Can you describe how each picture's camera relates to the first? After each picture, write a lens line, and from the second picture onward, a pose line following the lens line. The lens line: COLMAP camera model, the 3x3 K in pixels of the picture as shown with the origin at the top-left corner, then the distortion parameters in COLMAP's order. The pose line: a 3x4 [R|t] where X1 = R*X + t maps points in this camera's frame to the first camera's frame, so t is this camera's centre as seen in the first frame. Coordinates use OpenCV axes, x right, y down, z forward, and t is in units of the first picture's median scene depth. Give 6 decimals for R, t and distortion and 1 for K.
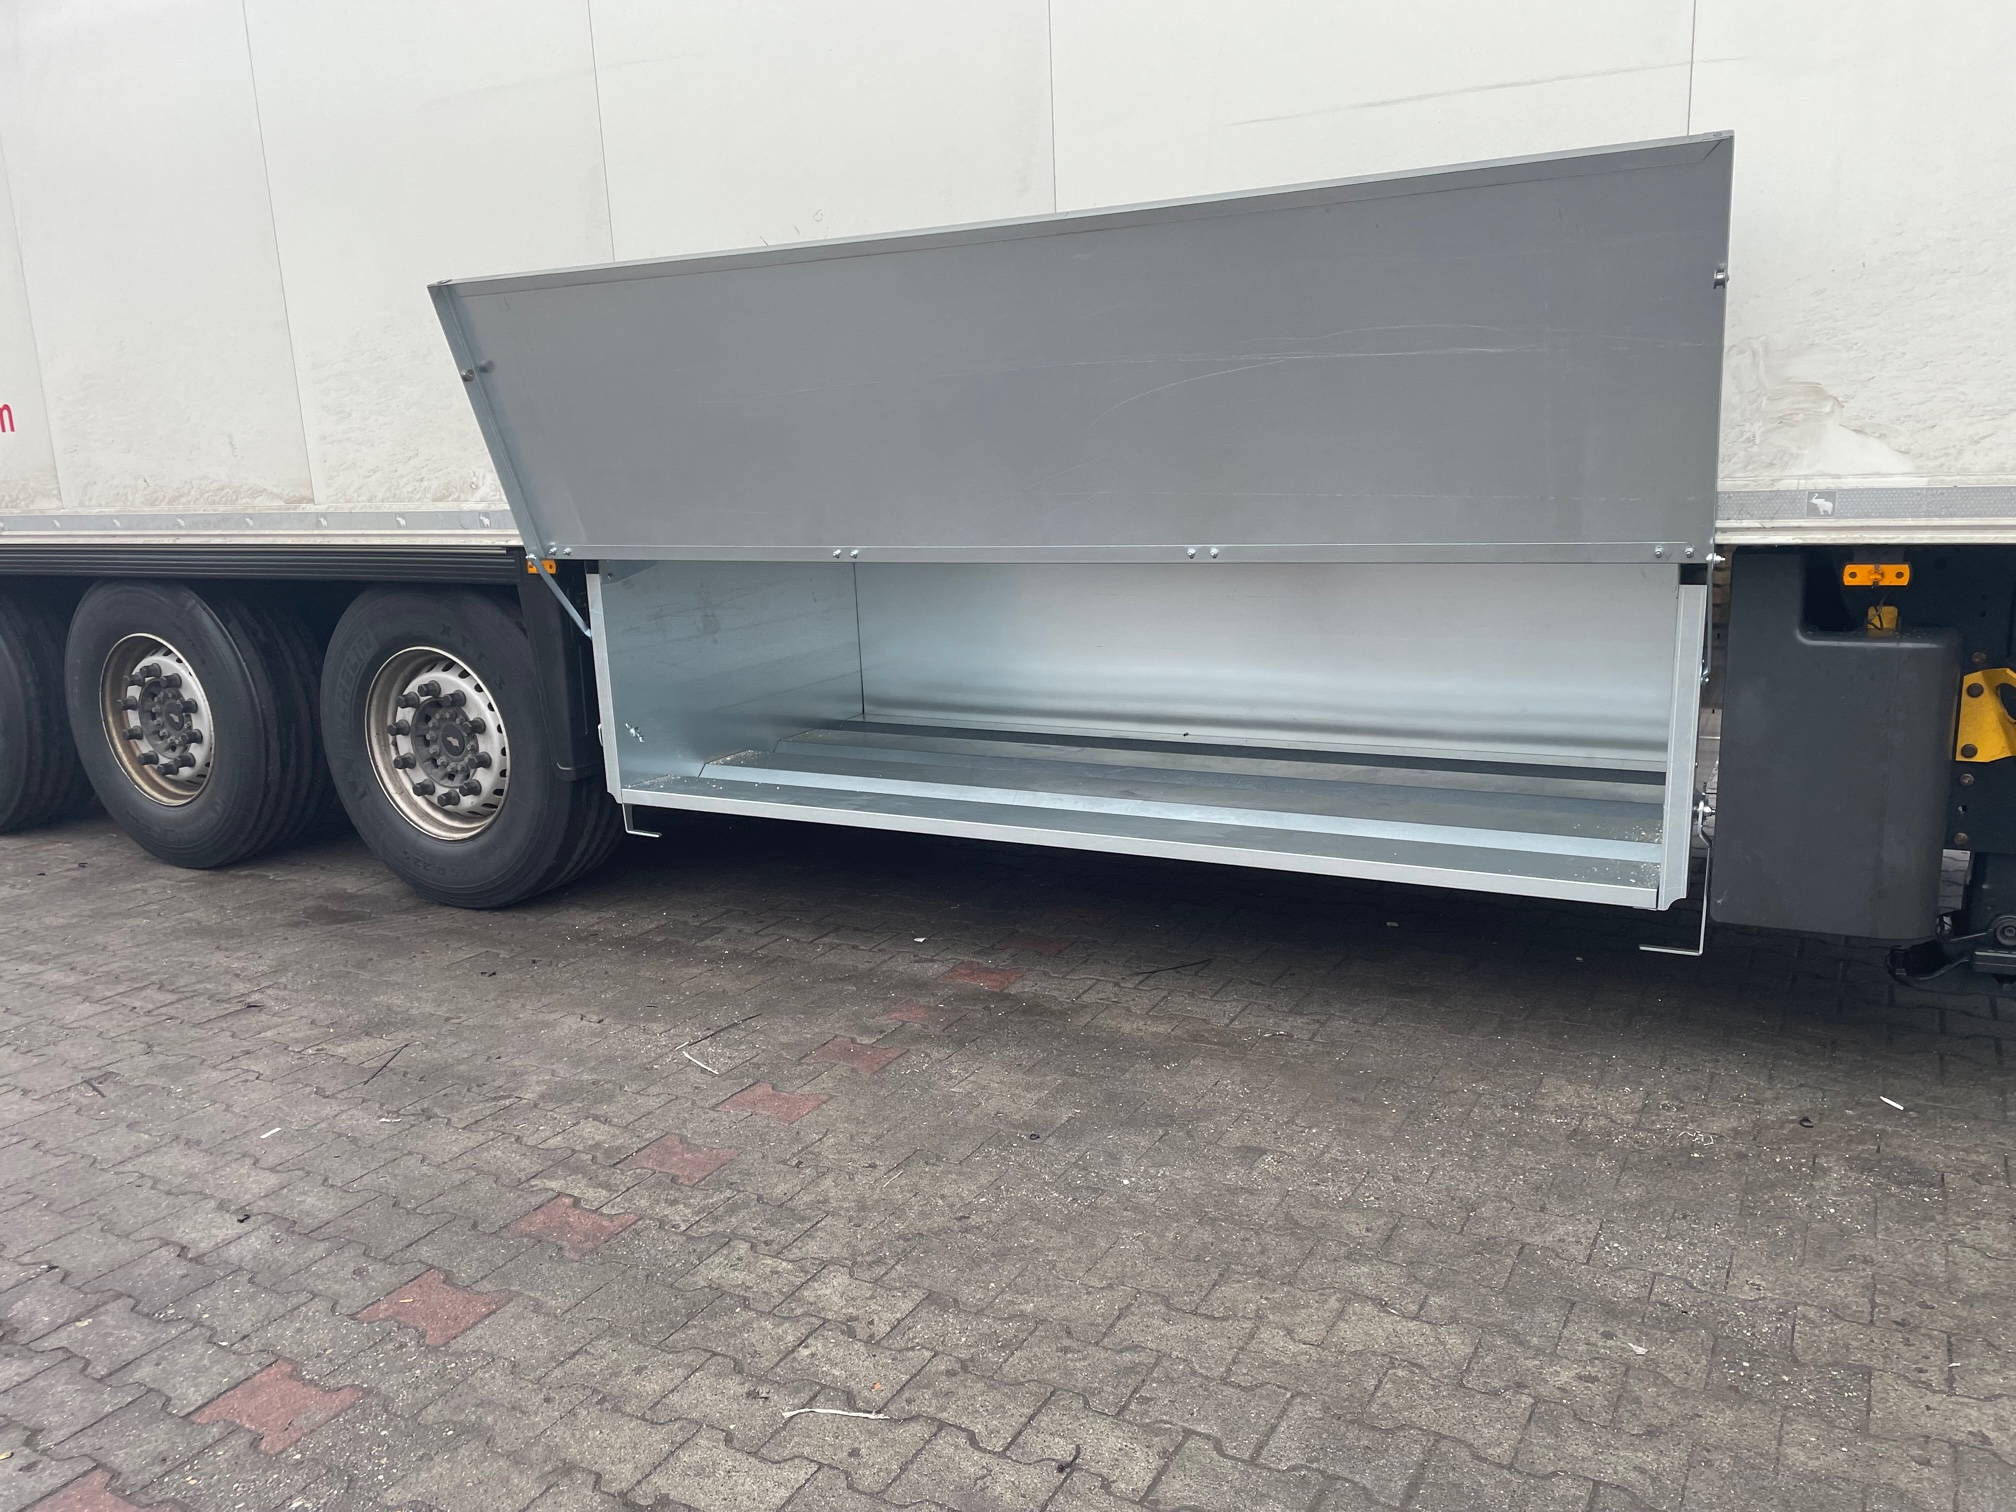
lens RADIAL K [[1572.8, 0, 1008.0], [0, 1572.8, 756.0], [0, 0, 1]] dist [0.039643, -0.081826]
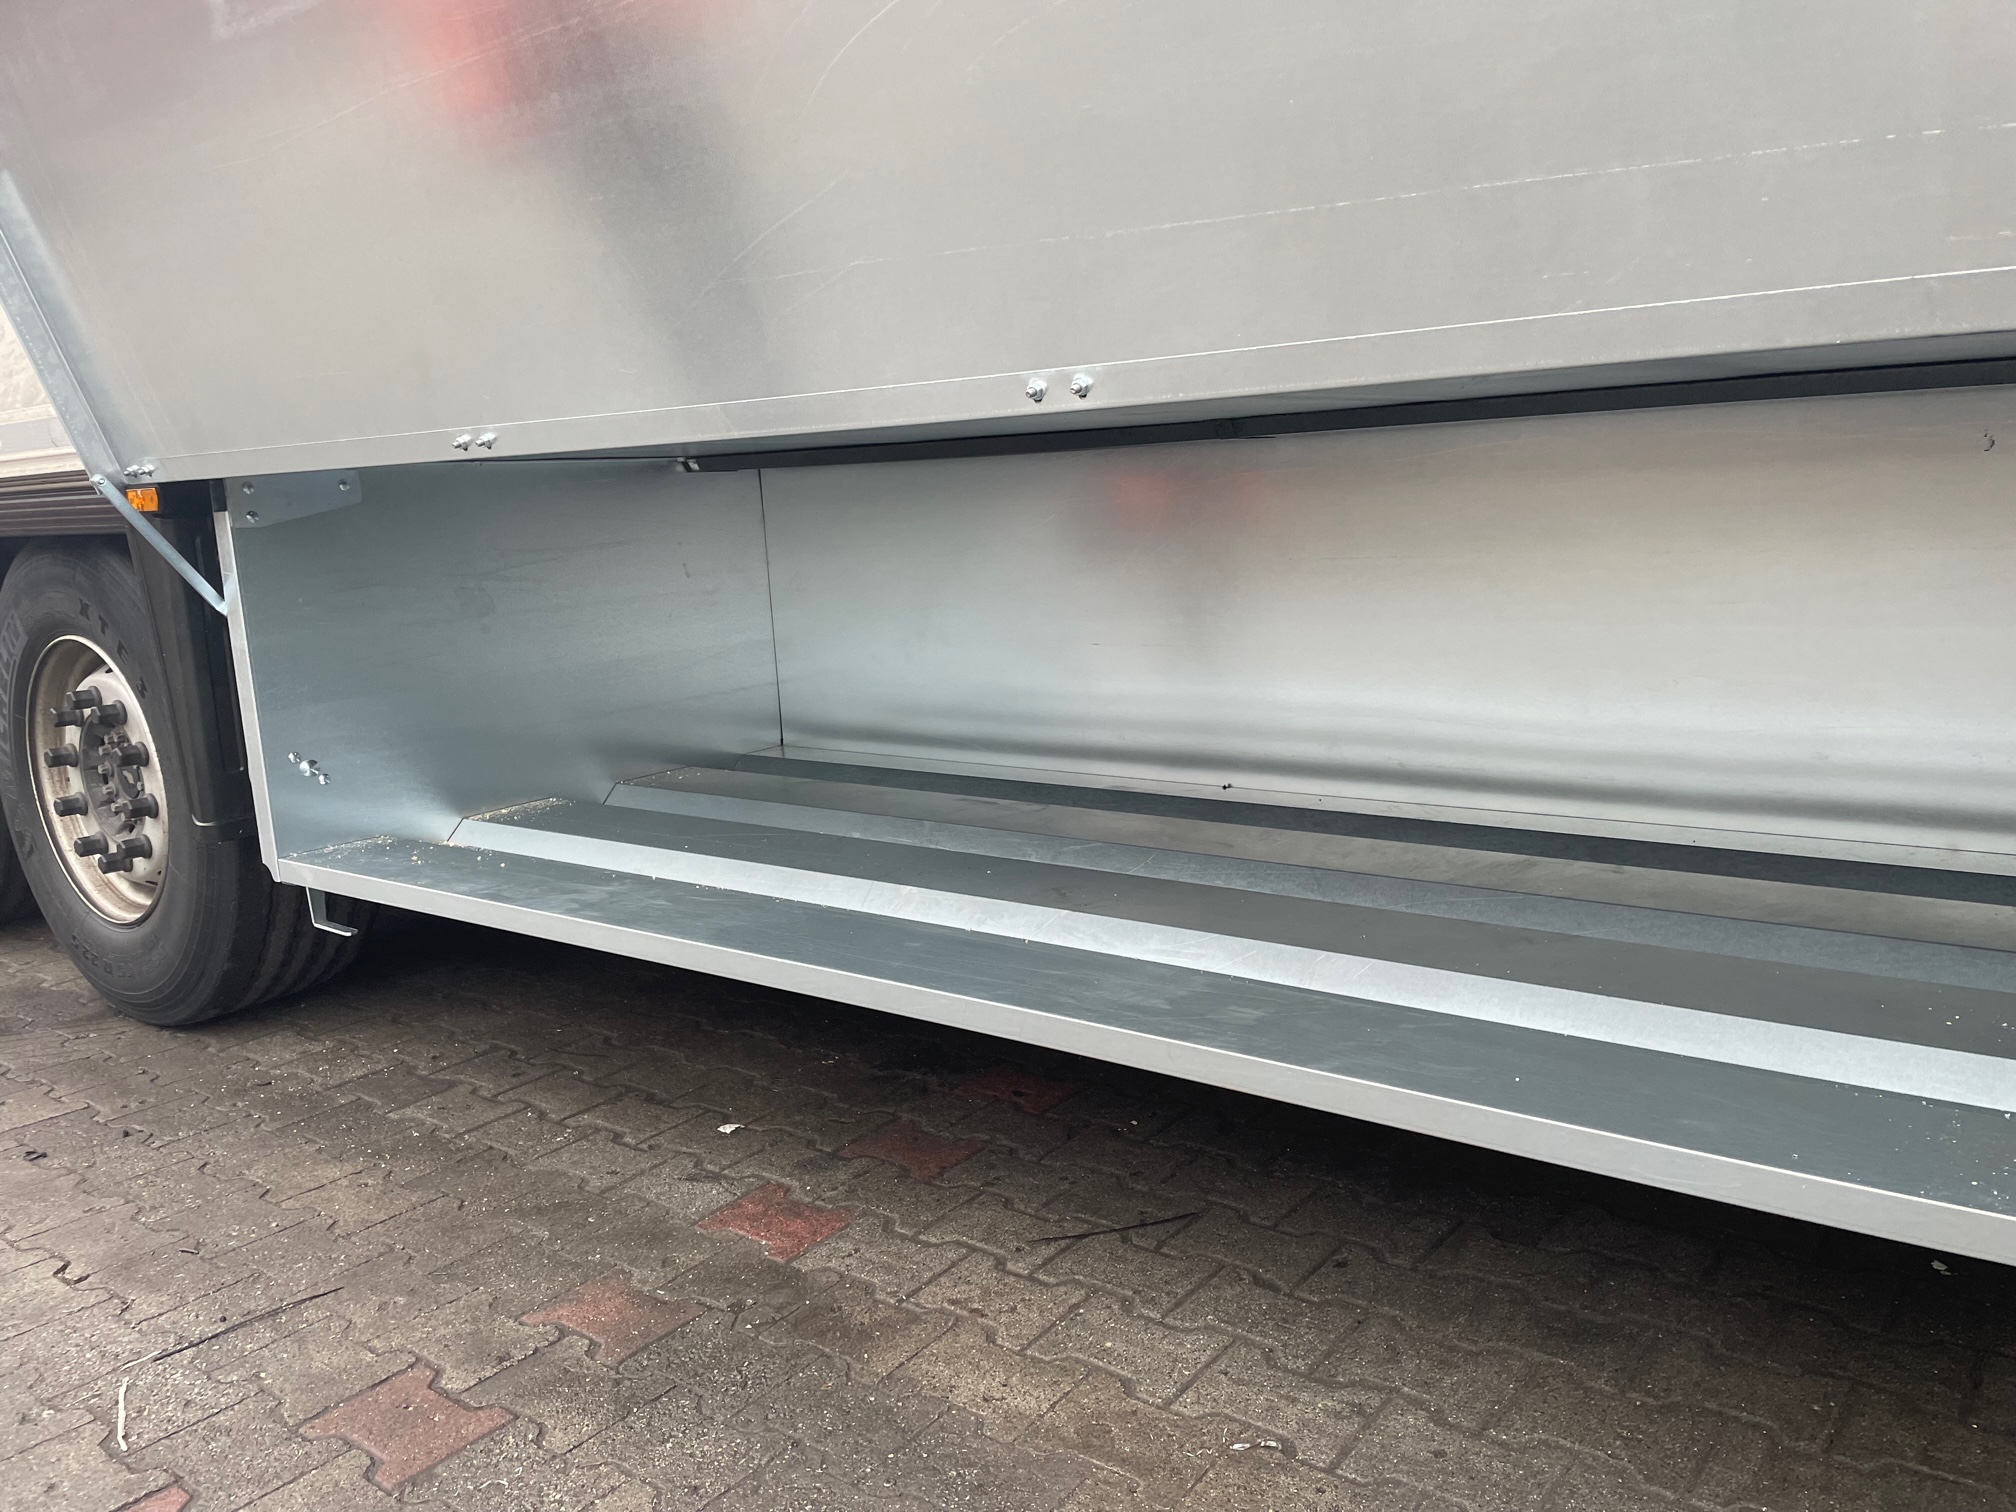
lens RADIAL K [[1572.8, 0, 1008.0], [0, 1572.8, 756.0], [0, 0, 1]] dist [0.039643, -0.081826]
pose [[0.989035, 0.015350, -0.146885, 0.133473], [-0.018509, 0.999625, -0.020161, -0.012891], [0.146520, 0.022659, 0.988948, 0.431821]]
